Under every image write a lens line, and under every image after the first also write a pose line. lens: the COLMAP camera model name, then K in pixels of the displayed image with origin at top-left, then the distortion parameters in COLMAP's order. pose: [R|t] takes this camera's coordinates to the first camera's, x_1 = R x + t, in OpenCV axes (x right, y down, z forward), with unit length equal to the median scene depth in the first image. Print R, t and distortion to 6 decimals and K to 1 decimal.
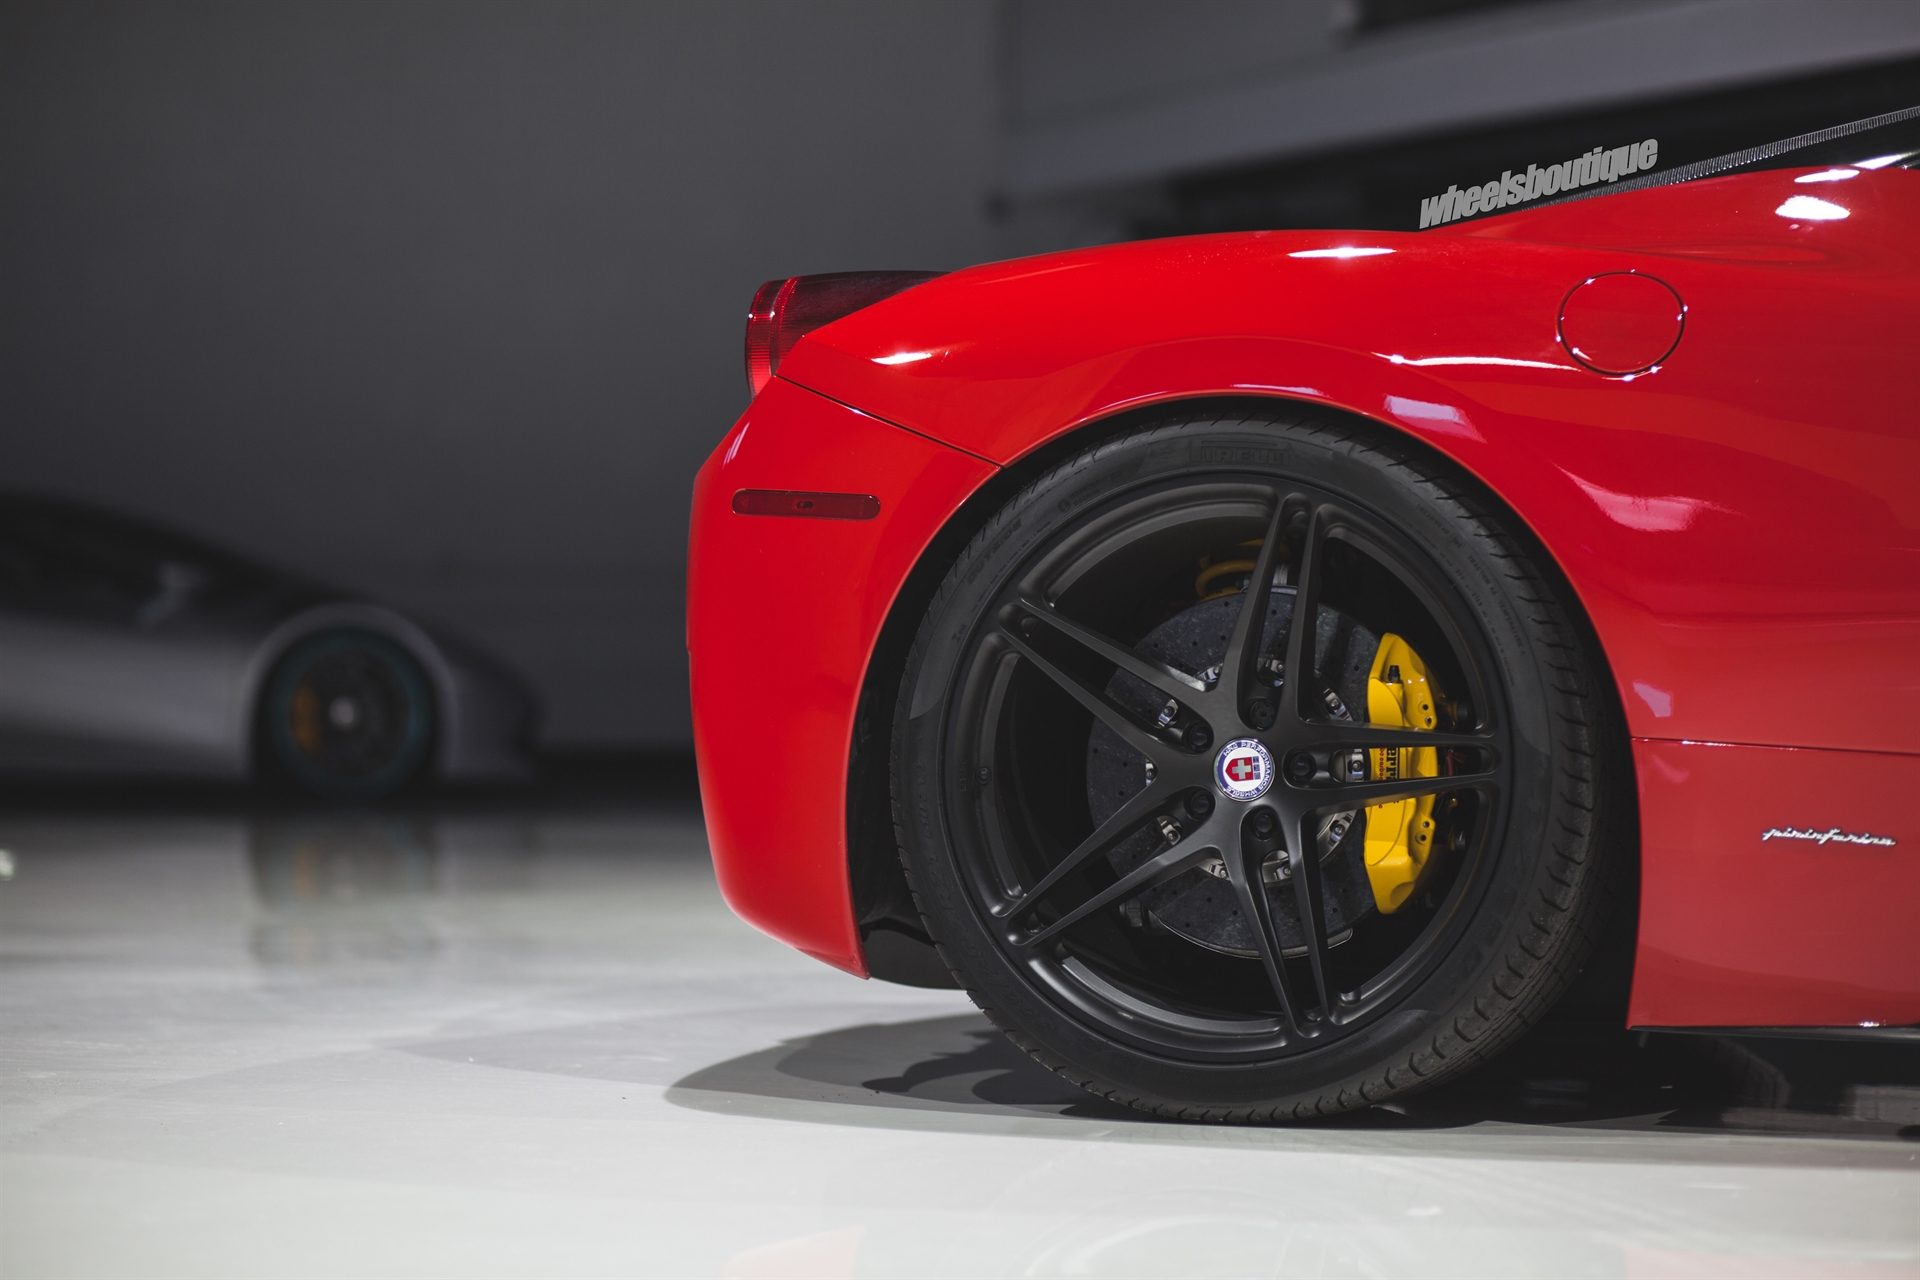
lens RADIAL K [[4745.1, 0, 960.0], [0, 4745.1, 640.0], [0, 0, 1]] dist [-0.027409, -1.196510]
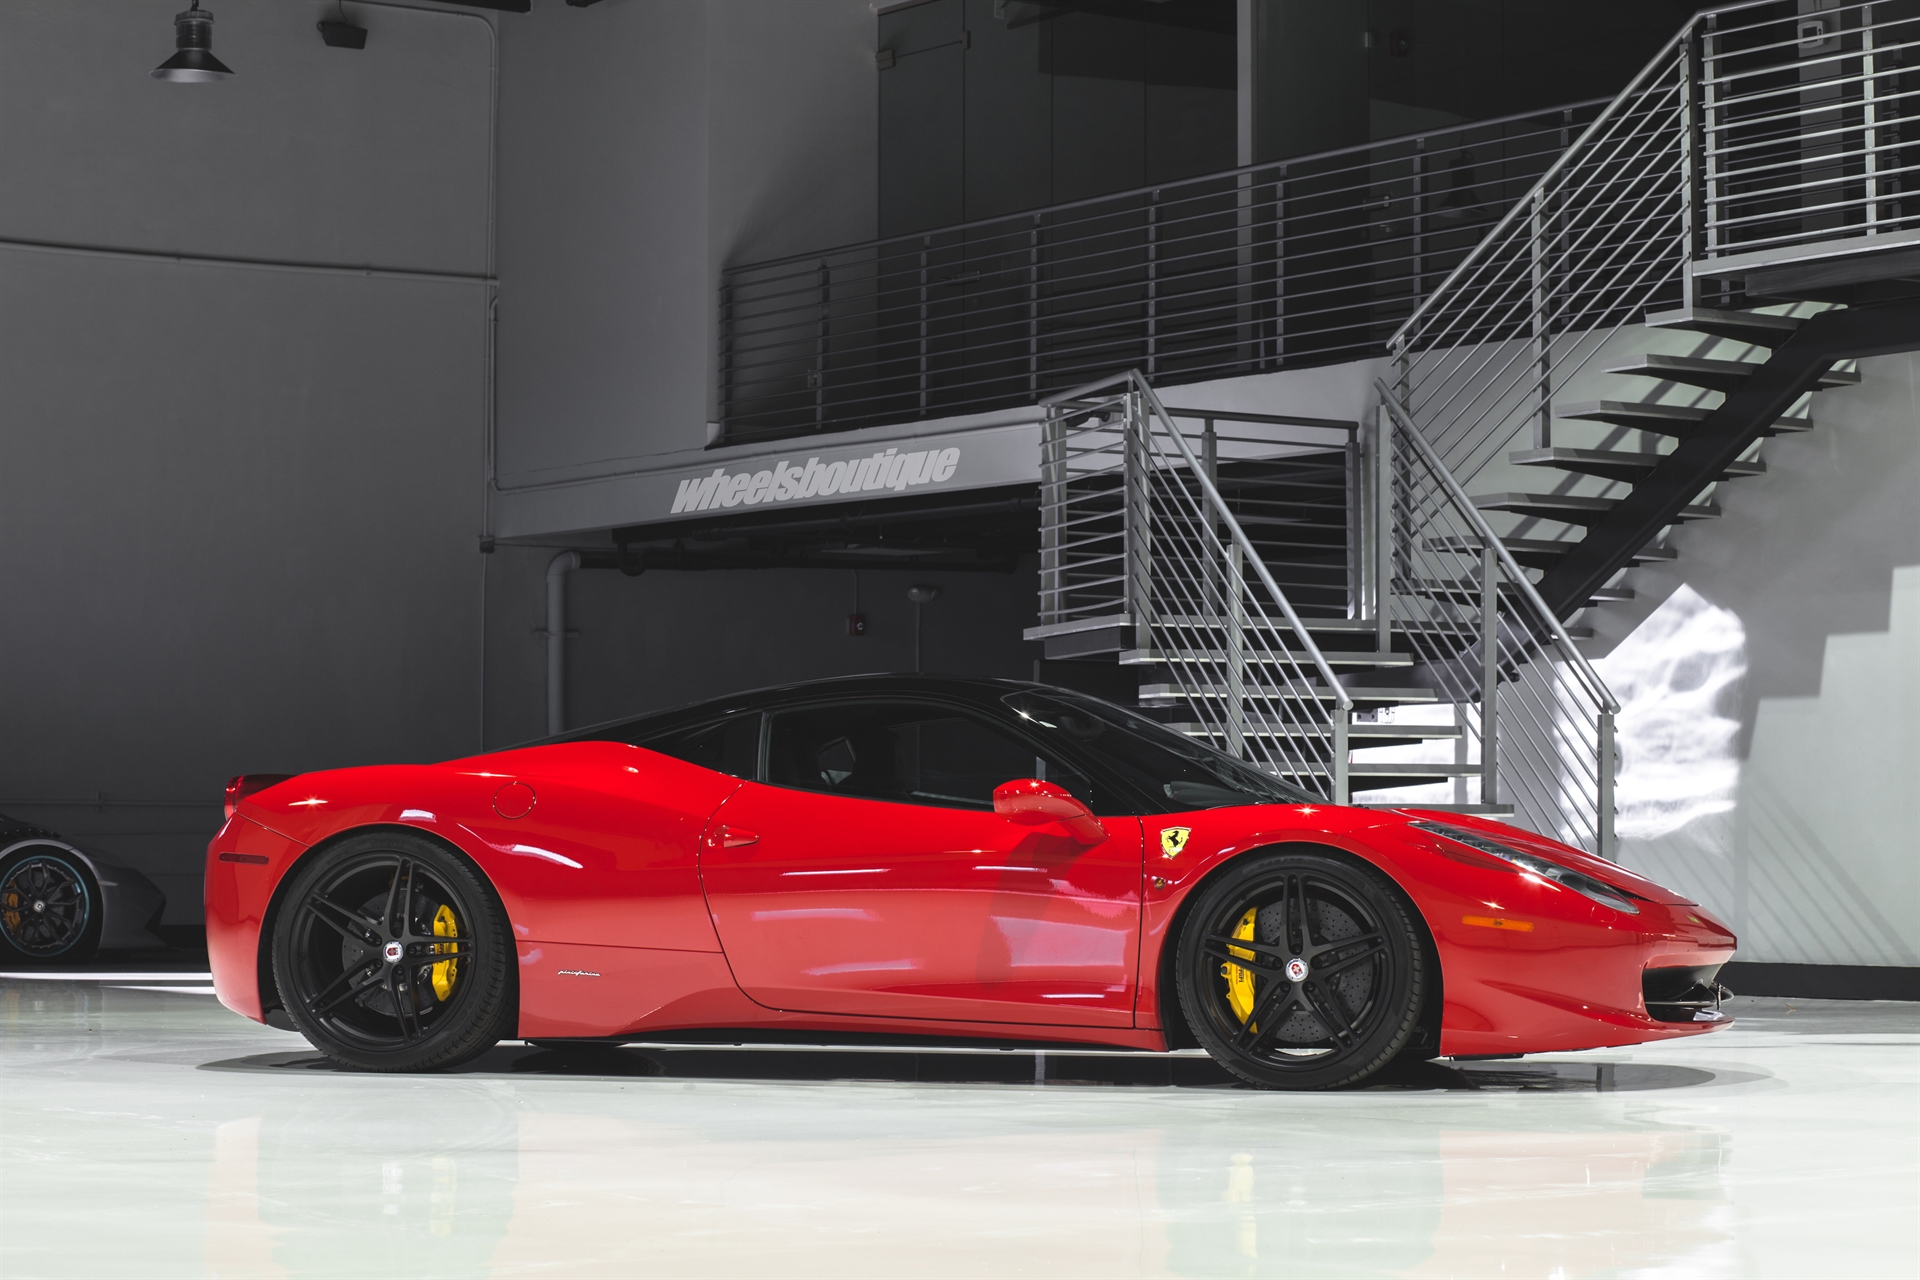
lens RADIAL K [[4700.0, 0, 1142.9], [0, 4700.0, 586.7], [0, 0, 1]] dist [0.289117, -7.009680]
pose [[0.993393, -0.013475, 0.113972, 0.192222], [0.018753, 0.998794, -0.045367, -0.057416], [-0.113223, 0.047205, 0.992448, -1.958494]]
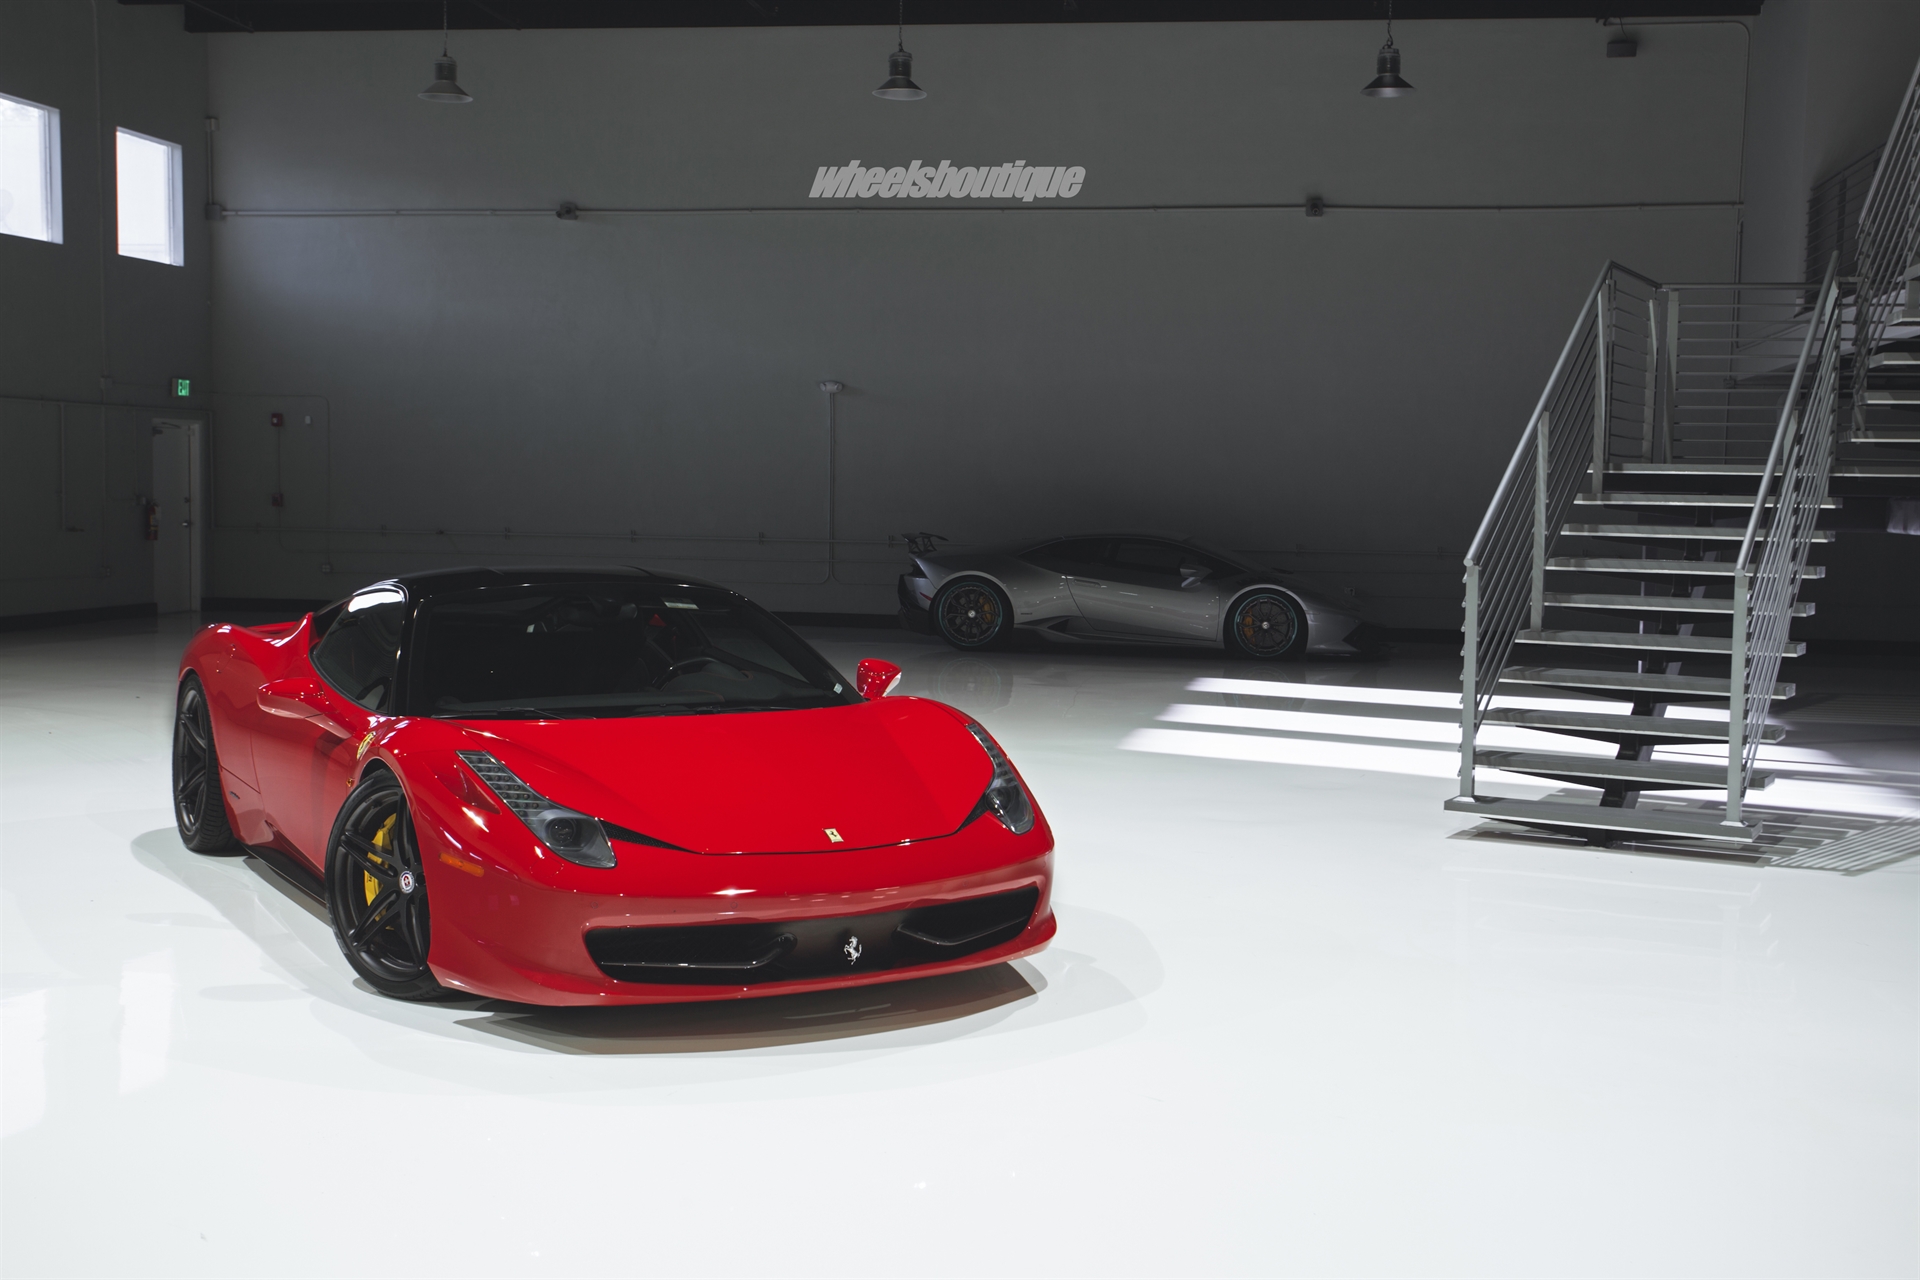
lens RADIAL K [[2234.4, 0, 960.0], [0, 2234.4, 640.0], [0, 0, 1]] dist [-0.015936, 0.361538]
pose [[0.779372, 0.034435, -0.625614, 1.735221], [0.004720, 0.998138, 0.060819, -0.189135], [0.626543, -0.050354, 0.777758, -0.045521]]
